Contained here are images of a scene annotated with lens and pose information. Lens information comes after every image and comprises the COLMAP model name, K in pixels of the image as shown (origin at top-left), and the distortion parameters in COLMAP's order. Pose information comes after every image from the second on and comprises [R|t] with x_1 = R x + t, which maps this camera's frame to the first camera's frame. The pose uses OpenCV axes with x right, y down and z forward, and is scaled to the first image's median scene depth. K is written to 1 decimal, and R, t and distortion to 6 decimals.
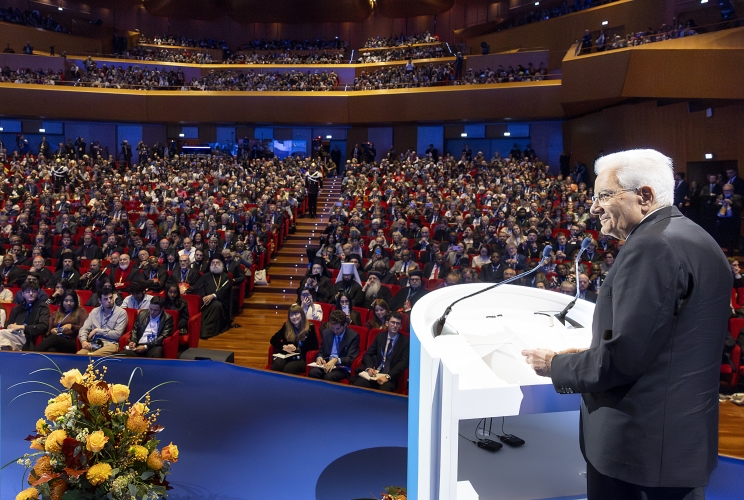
lens RADIAL K [[644.1, 0, 372.0], [0, 644.1, 250.0], [0, 0, 1]] dist [-0.007219, -0.001589]
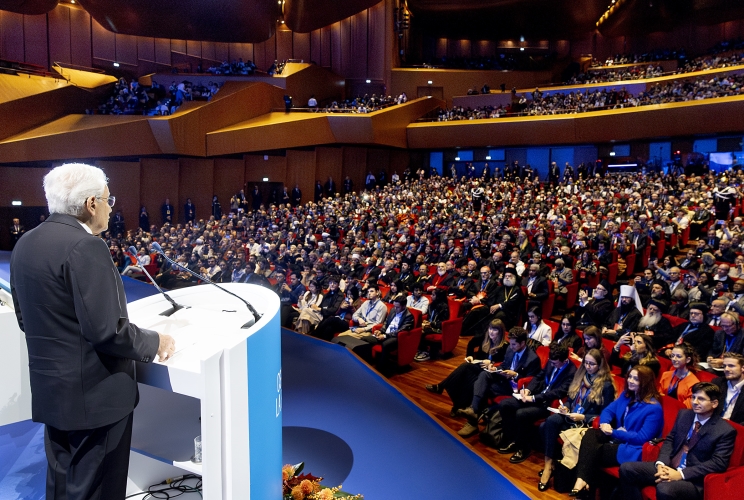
lens RADIAL K [[633.0, 0, 372.0], [0, 633.0, 250.0], [0, 0, 1]] dist [0.041255, -0.005783]
pose [[0.692189, 0.048323, -0.720096, 0.176781], [-0.067680, 0.997705, 0.001895, -0.005036], [0.718535, 0.047425, 0.693871, 0.048416]]
